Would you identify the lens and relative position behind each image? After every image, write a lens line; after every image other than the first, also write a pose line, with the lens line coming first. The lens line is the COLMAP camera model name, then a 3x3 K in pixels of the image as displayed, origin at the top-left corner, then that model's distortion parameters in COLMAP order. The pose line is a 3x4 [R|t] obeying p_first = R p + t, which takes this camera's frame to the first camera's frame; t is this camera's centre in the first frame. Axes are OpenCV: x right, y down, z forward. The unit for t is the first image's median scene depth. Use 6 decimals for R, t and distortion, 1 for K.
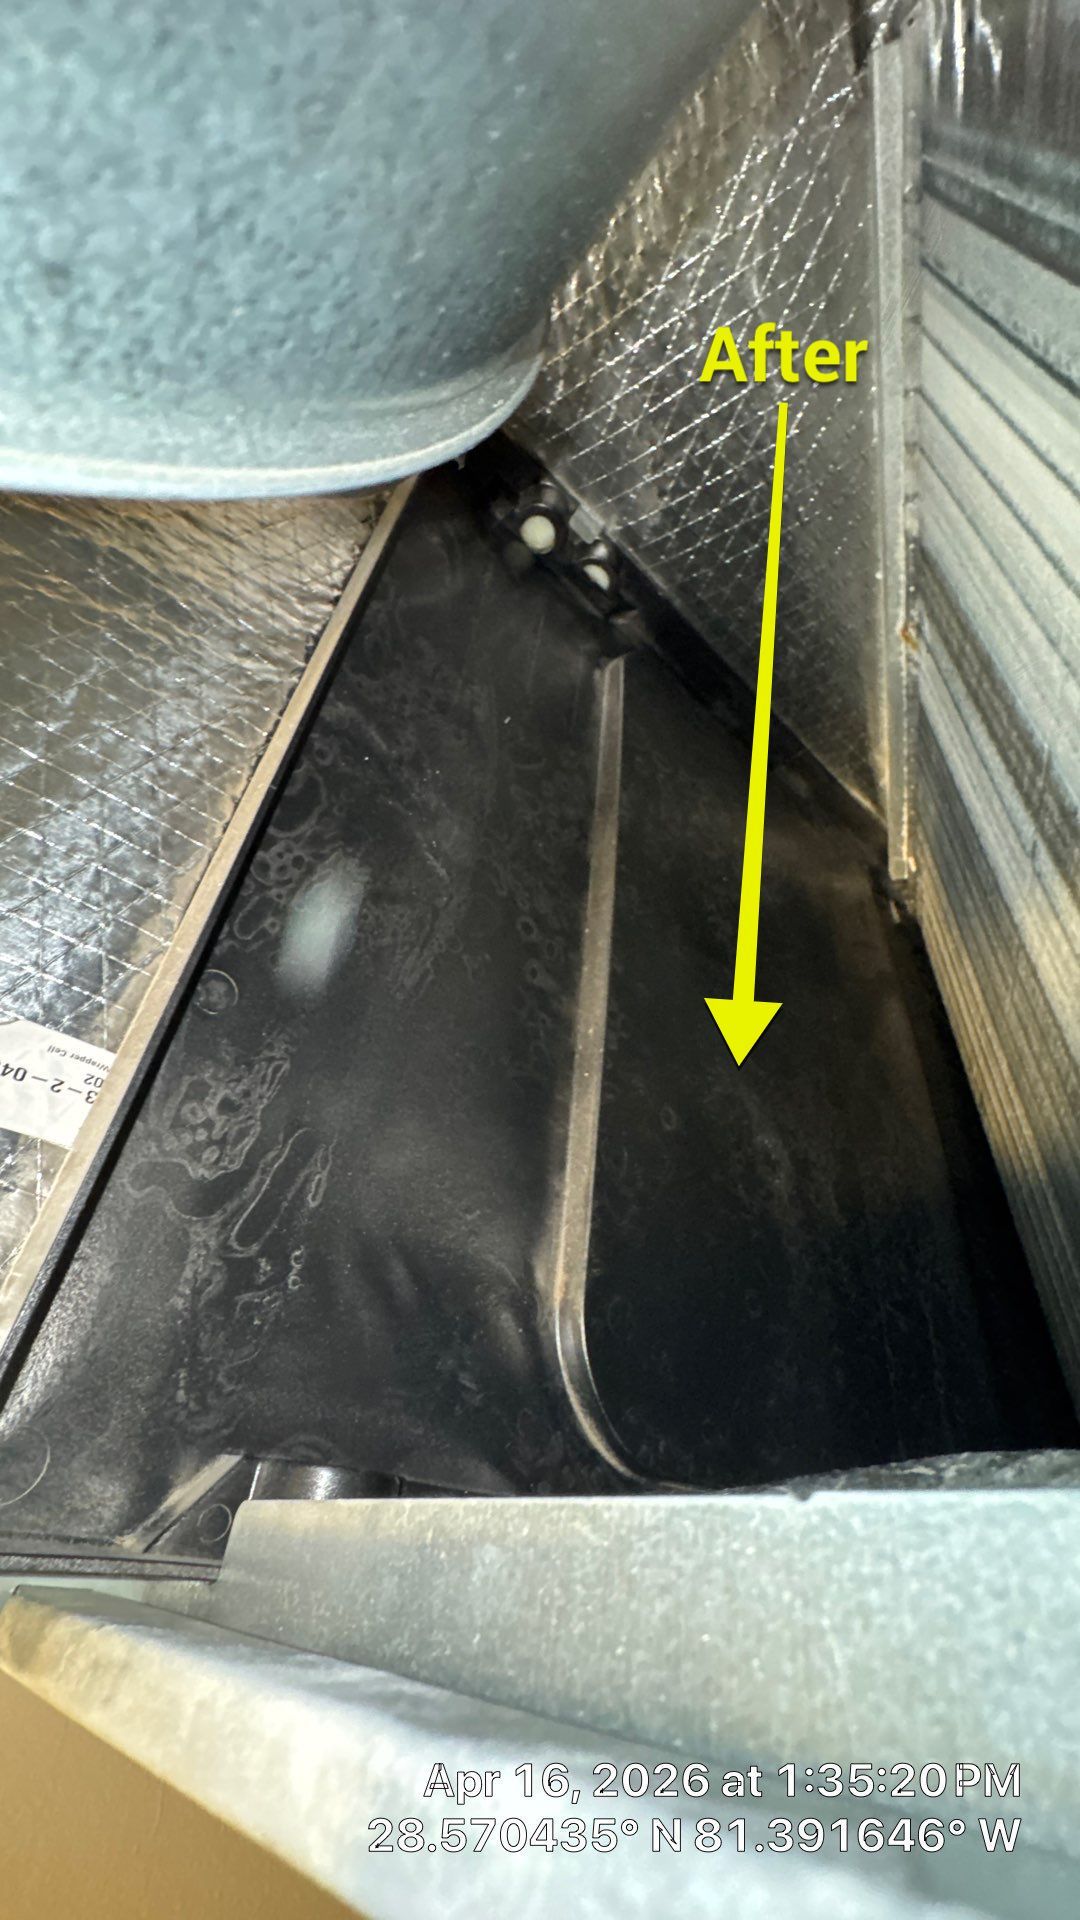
lens RADIAL K [[770.6, 0, 538.6], [0, 770.6, 958.8], [0, 0, 1]] dist [-0.003413, 0.000156]
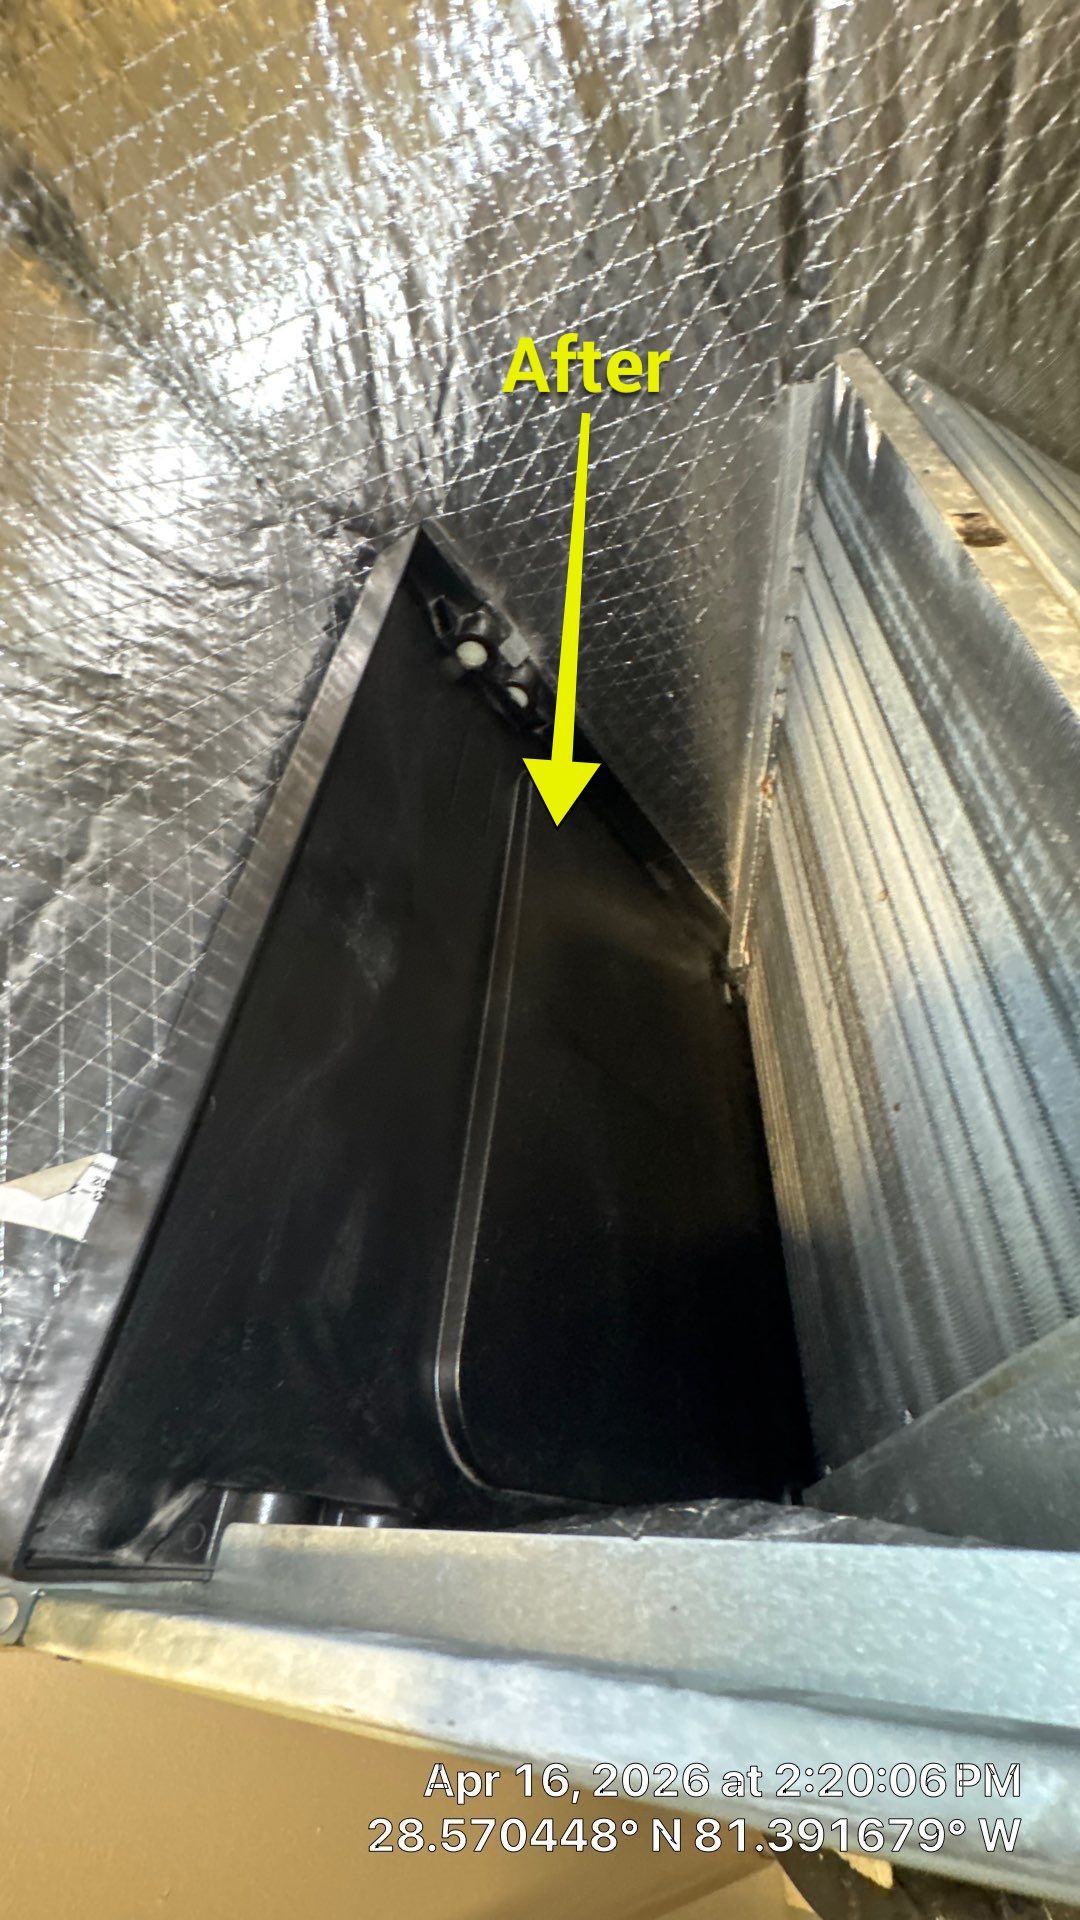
lens RADIAL K [[770.6, 0, 538.6], [0, 770.6, 958.8], [0, 0, 1]] dist [-0.003413, 0.000156]
pose [[0.974233, 0.116907, 0.192883, -0.081860], [-0.121716, 0.992477, 0.013230, -0.139579], [-0.189885, -0.036366, 0.981133, -0.152526]]
